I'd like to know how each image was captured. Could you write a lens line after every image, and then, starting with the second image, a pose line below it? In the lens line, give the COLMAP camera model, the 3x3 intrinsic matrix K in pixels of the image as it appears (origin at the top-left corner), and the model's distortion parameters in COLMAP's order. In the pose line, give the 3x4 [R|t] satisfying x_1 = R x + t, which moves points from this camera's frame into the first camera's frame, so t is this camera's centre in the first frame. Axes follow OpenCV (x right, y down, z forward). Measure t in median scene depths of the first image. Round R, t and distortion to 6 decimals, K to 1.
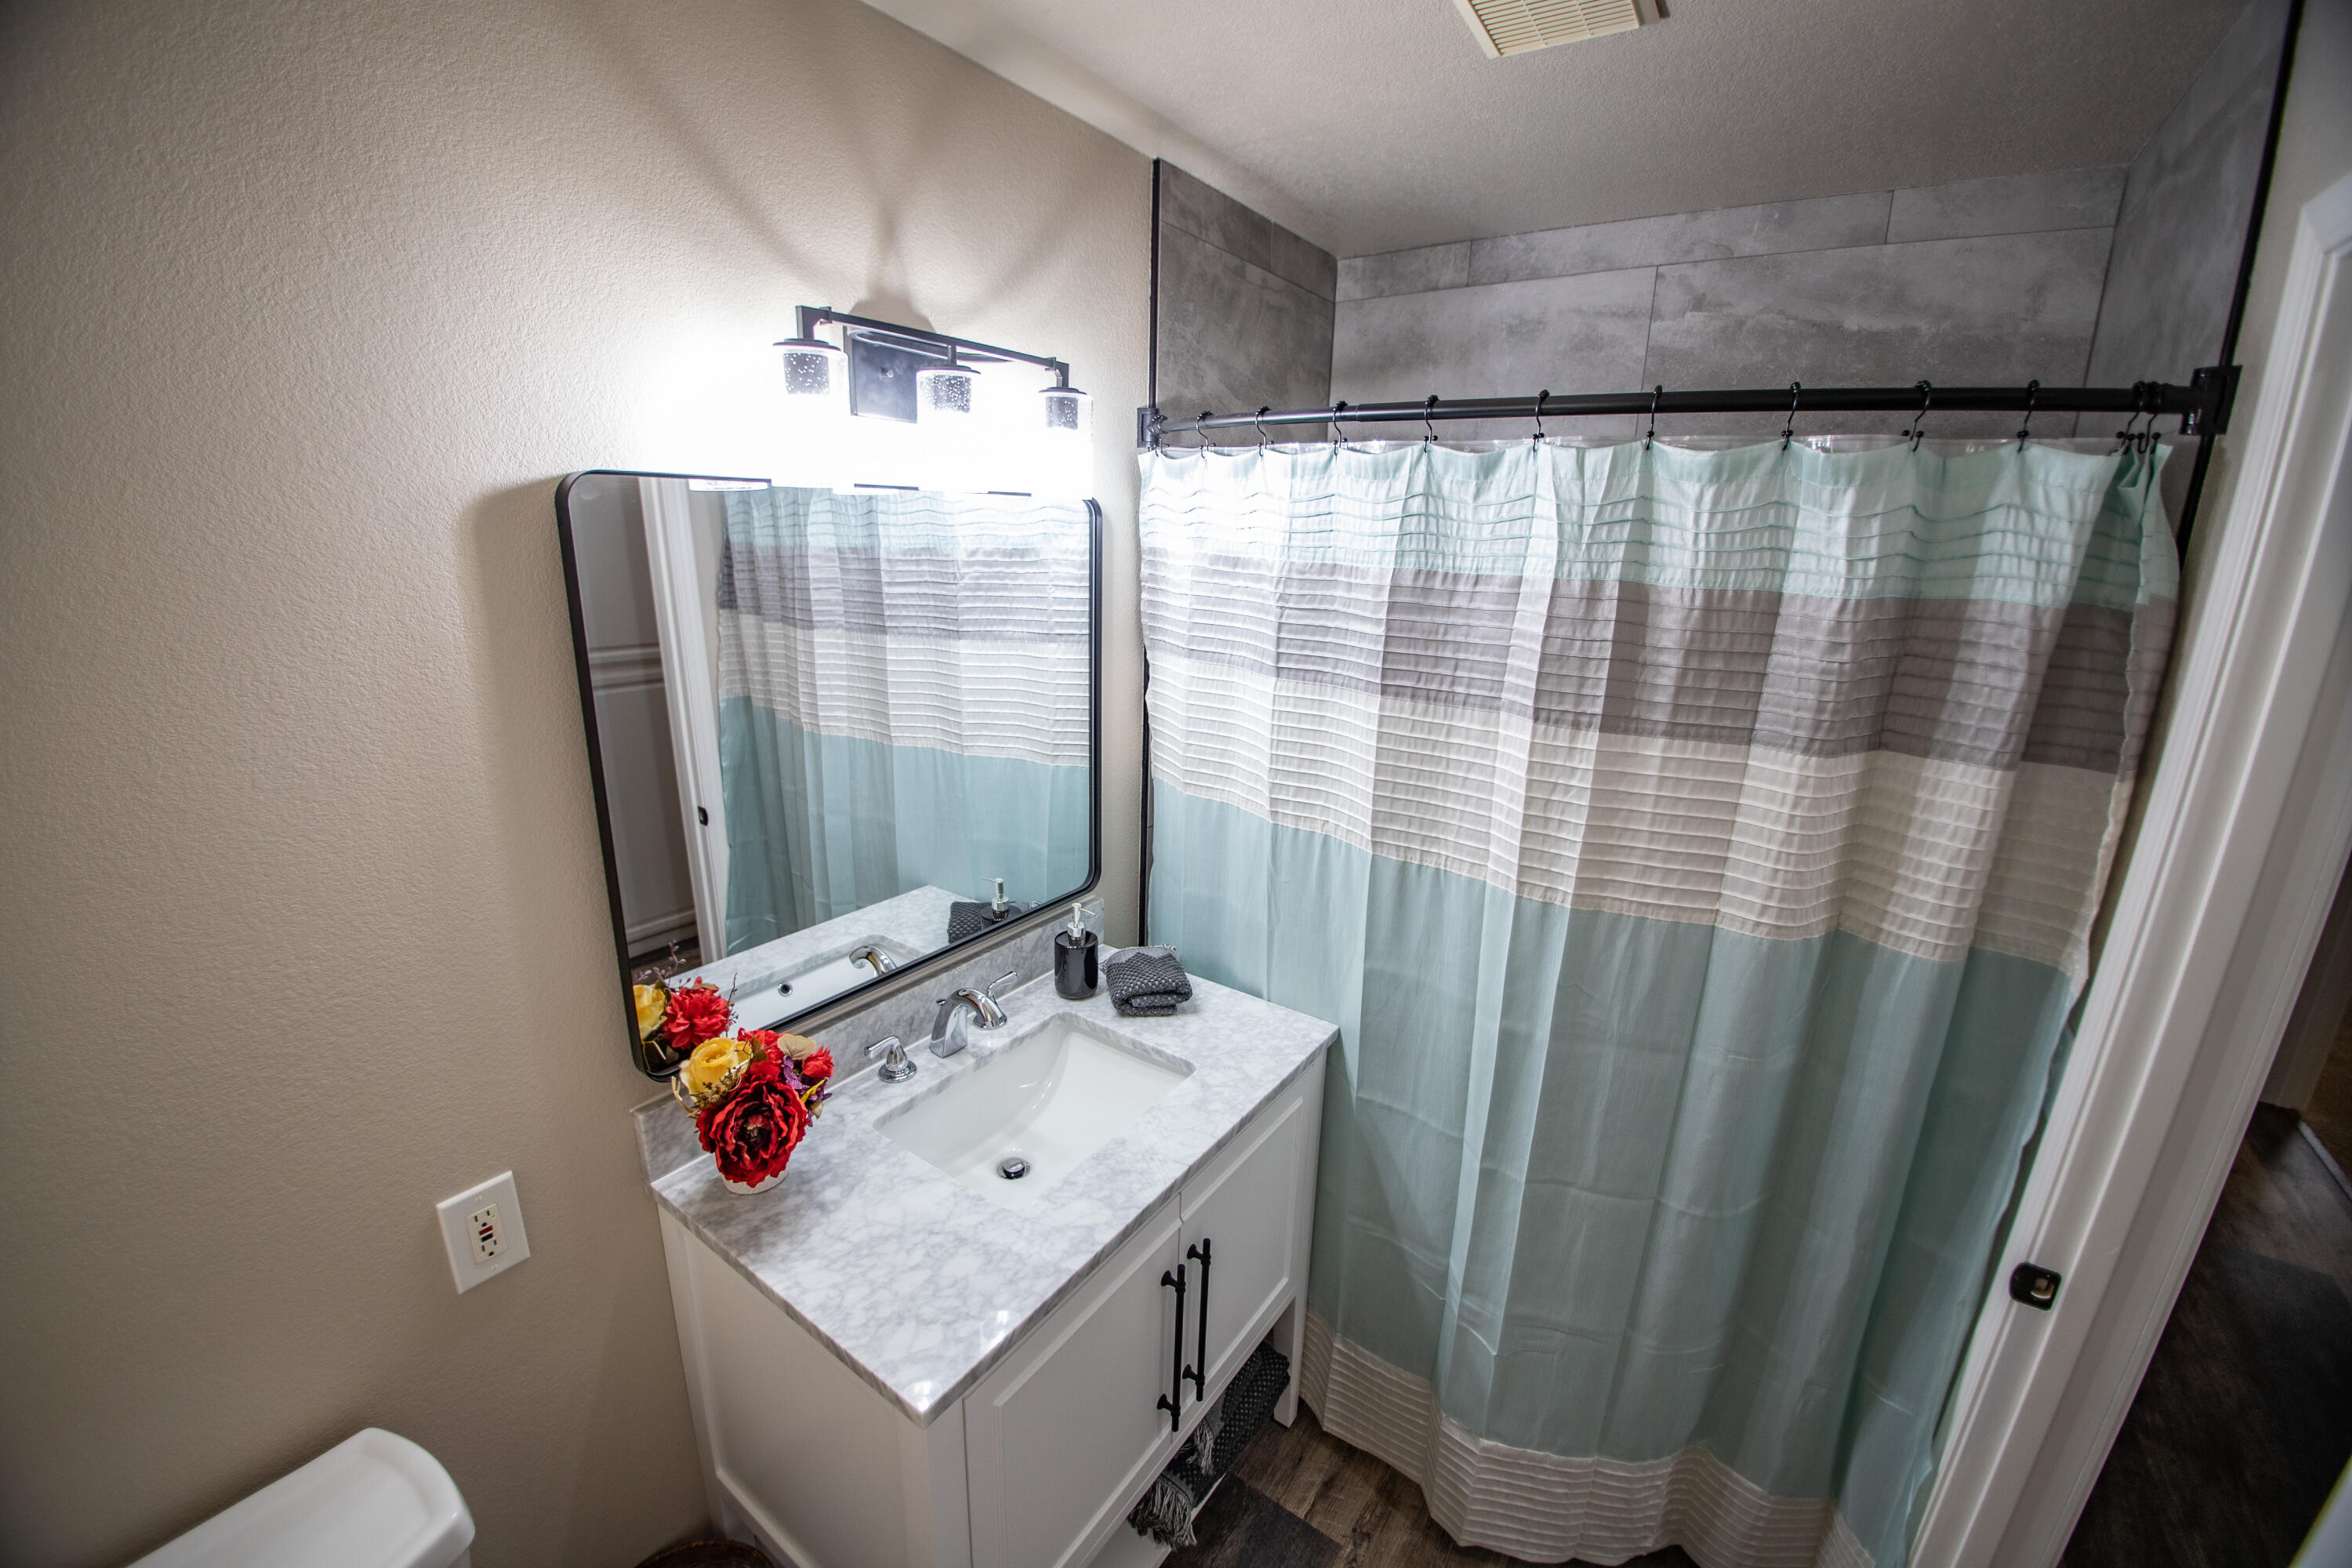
lens RADIAL K [[919.6, 0, 1172.4], [0, 919.6, 774.4], [0, 0, 1]] dist [-0.026444, -0.005685]
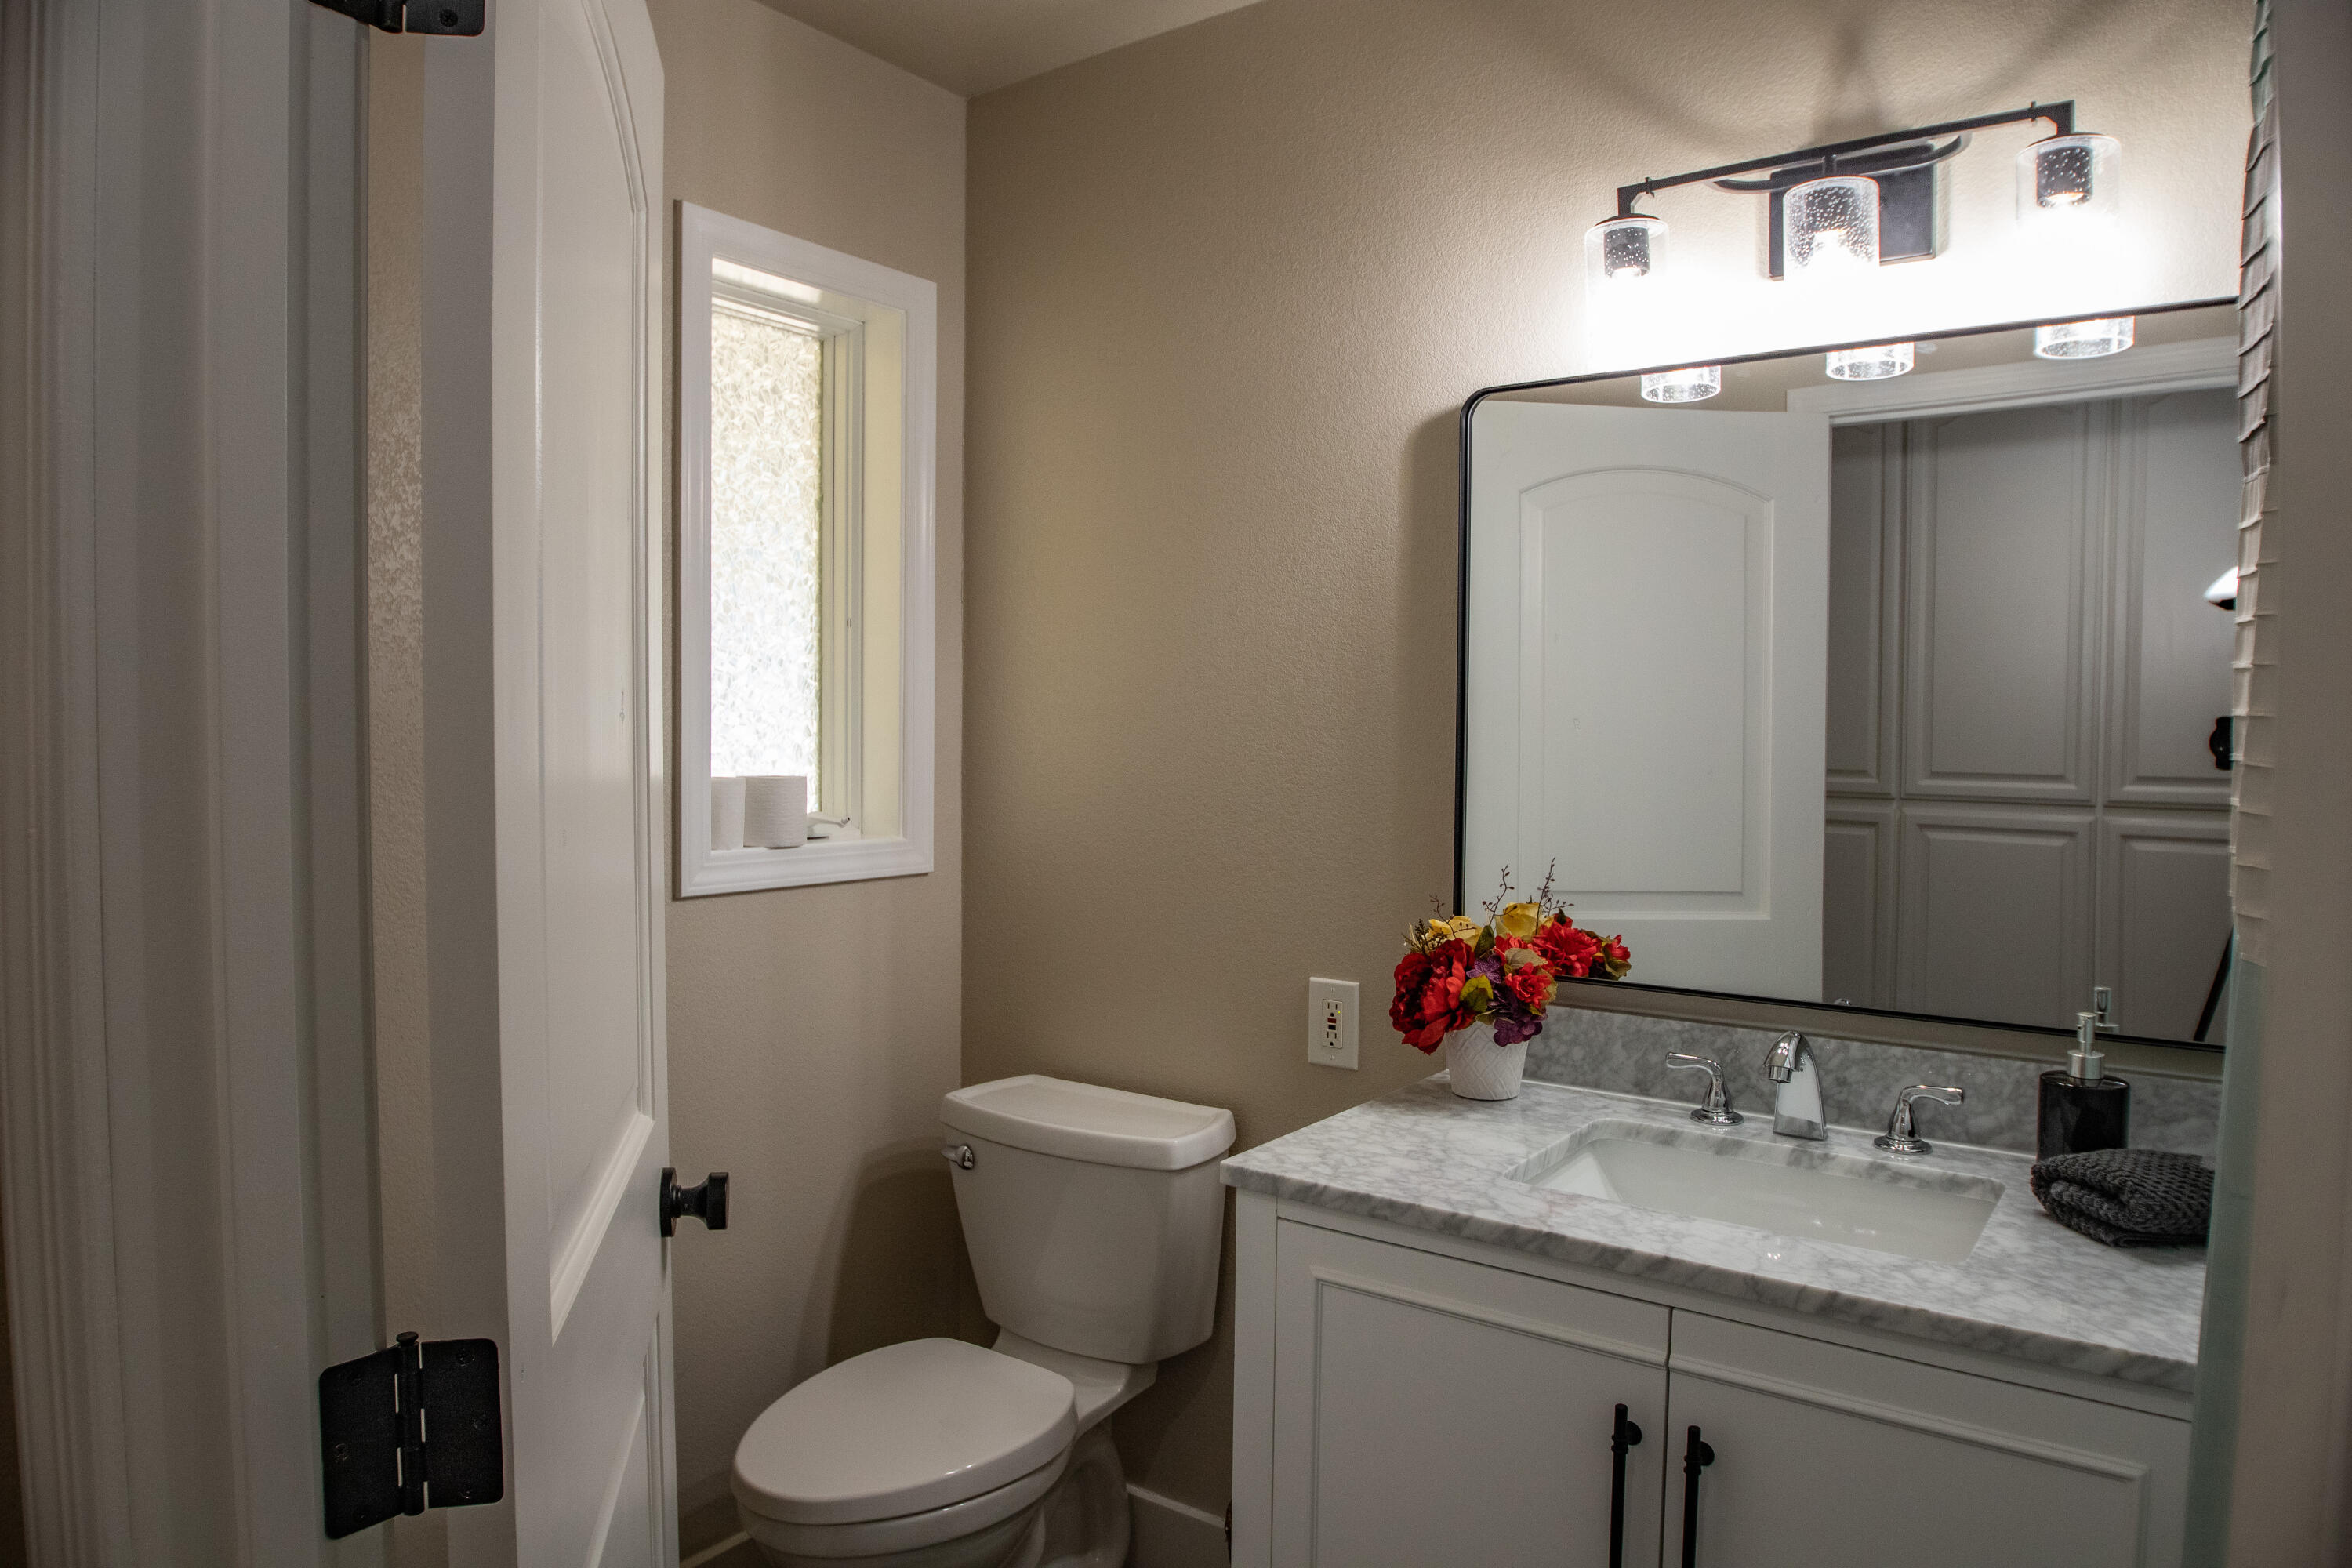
lens RADIAL K [[1502.4, 0, 1154.0], [0, 1502.4, 774.4], [0, 0, 1]] dist [-0.081398, 0.025370]
pose [[-0.012263, 0.010550, -0.999869, 0.910948], [-0.263755, 0.964497, 0.013412, 0.164934], [0.964512, 0.263885, -0.009044, 0.510398]]
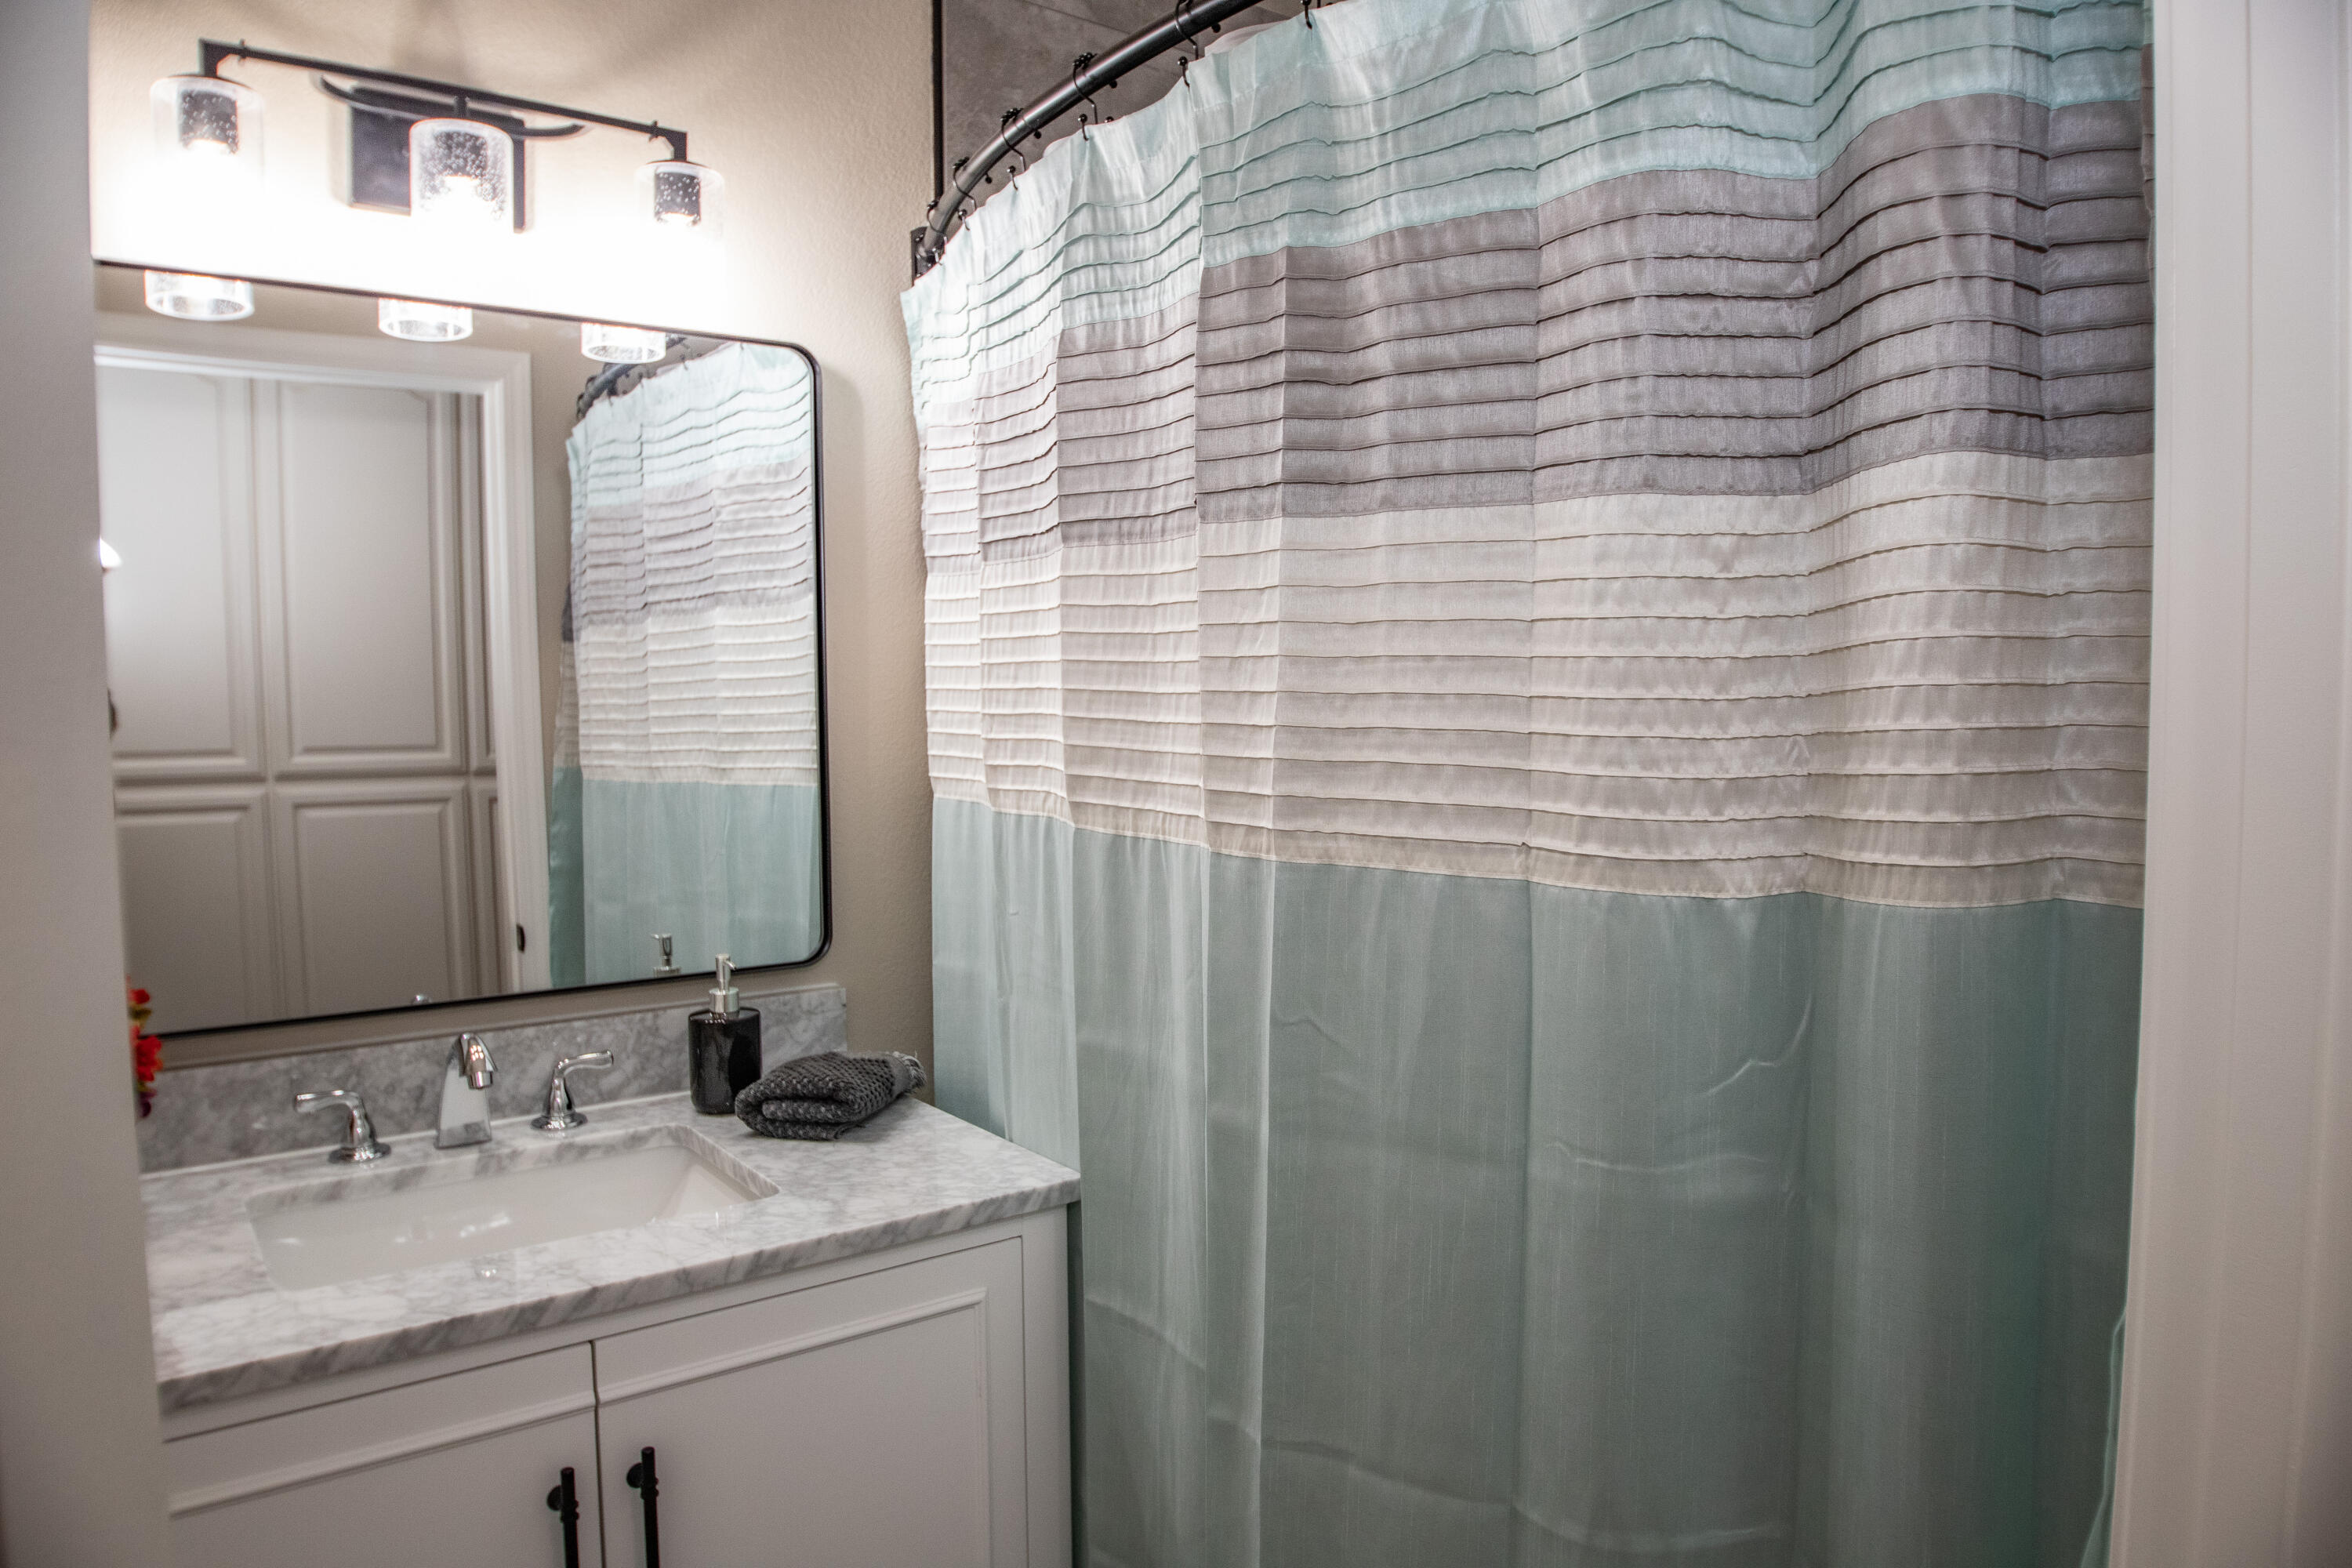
lens RADIAL K [[1502.4, 0, 1154.0], [0, 1502.4, 774.4], [0, 0, 1]] dist [-0.081398, 0.025370]
pose [[0.953023, -0.015216, -0.302515, 0.565504], [-0.046444, 0.979587, -0.195584, 0.242789], [0.299316, 0.200446, 0.932862, 0.148237]]
